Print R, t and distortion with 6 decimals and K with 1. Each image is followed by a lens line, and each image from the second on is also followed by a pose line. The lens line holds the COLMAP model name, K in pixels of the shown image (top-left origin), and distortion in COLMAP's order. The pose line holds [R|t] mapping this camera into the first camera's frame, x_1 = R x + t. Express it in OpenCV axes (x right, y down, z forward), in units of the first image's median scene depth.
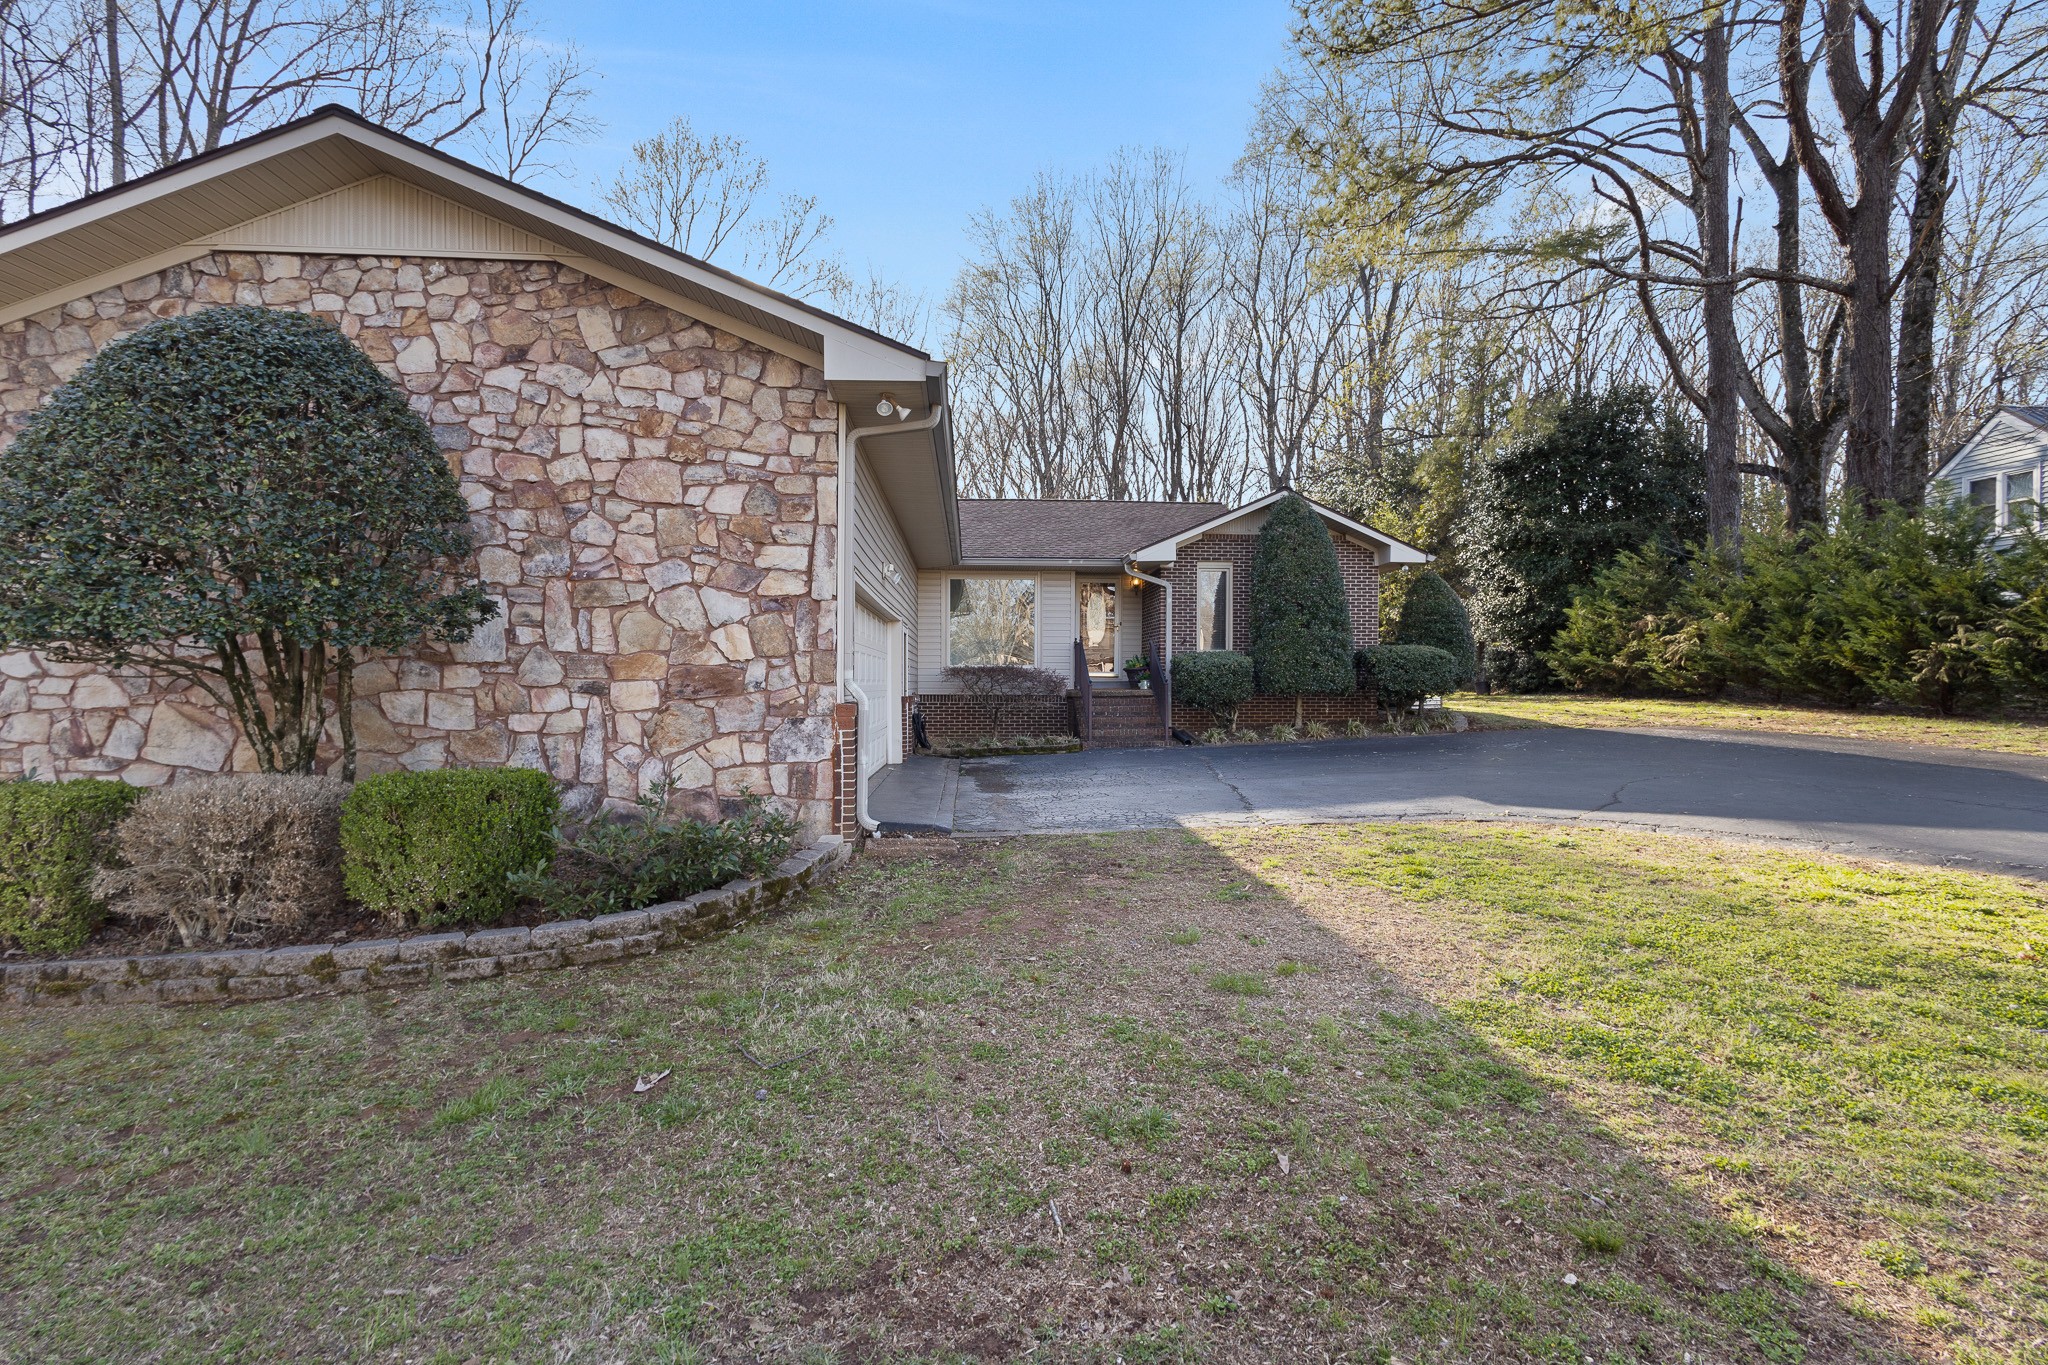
lens RADIAL K [[906.2, 0, 1023.5], [0, 906.2, 671.6], [0, 0, 1]] dist [0.001669, 0.000157]
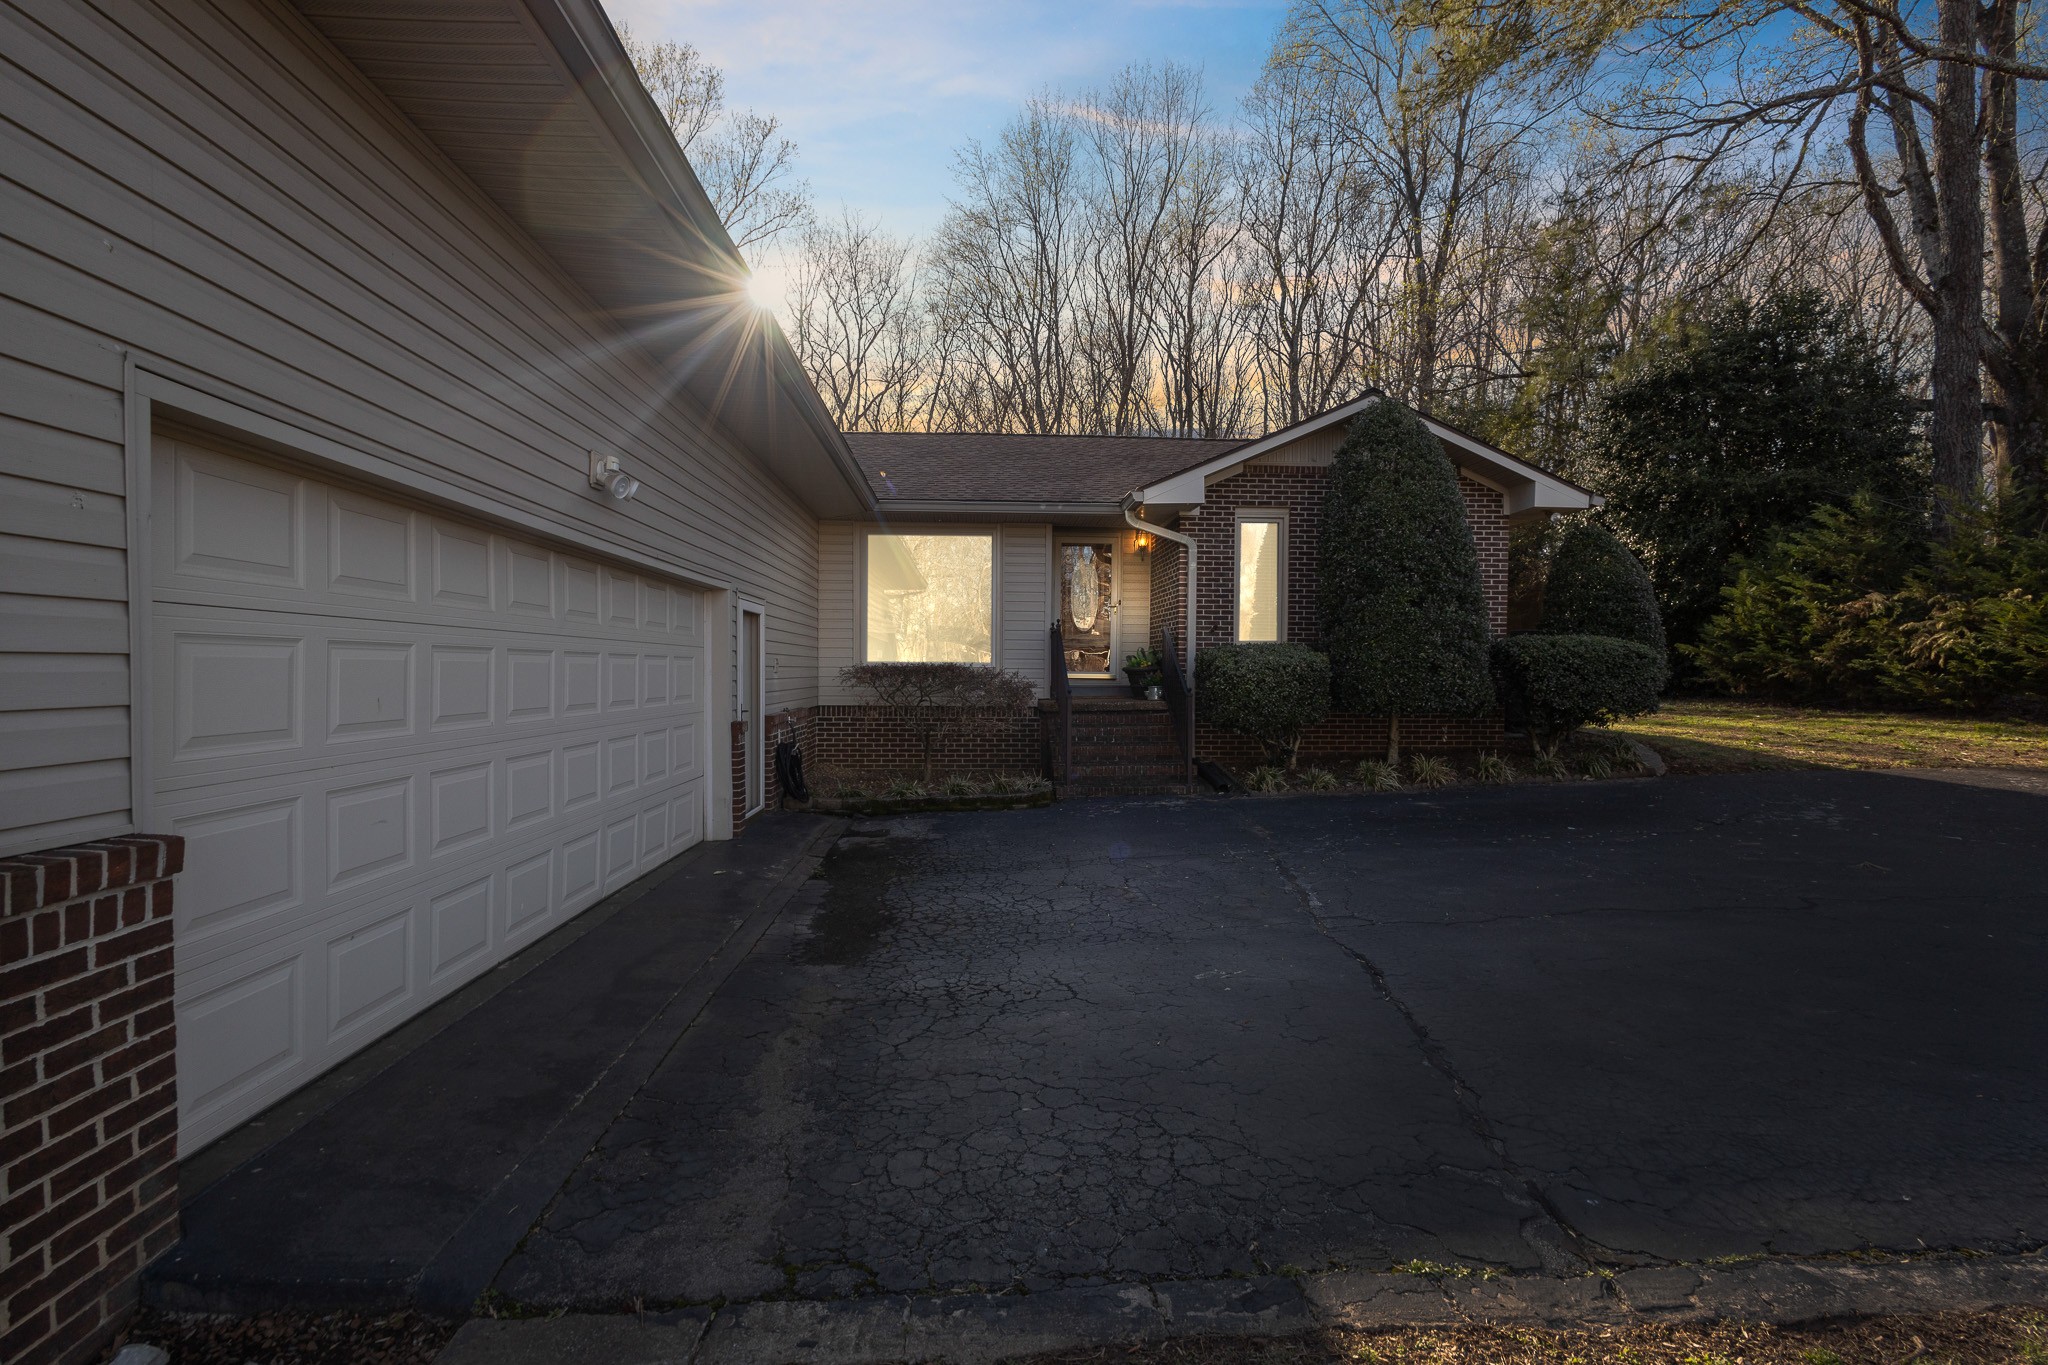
lens RADIAL K [[906.2, 0, 1023.5], [0, 906.2, 671.6], [0, 0, 1]] dist [0.001669, 0.000157]
pose [[0.999983, 0.003833, -0.004407, 0.032830], [-0.003775, 0.999906, 0.013179, -0.007852], [0.004457, -0.013162, 0.999903, 0.271003]]
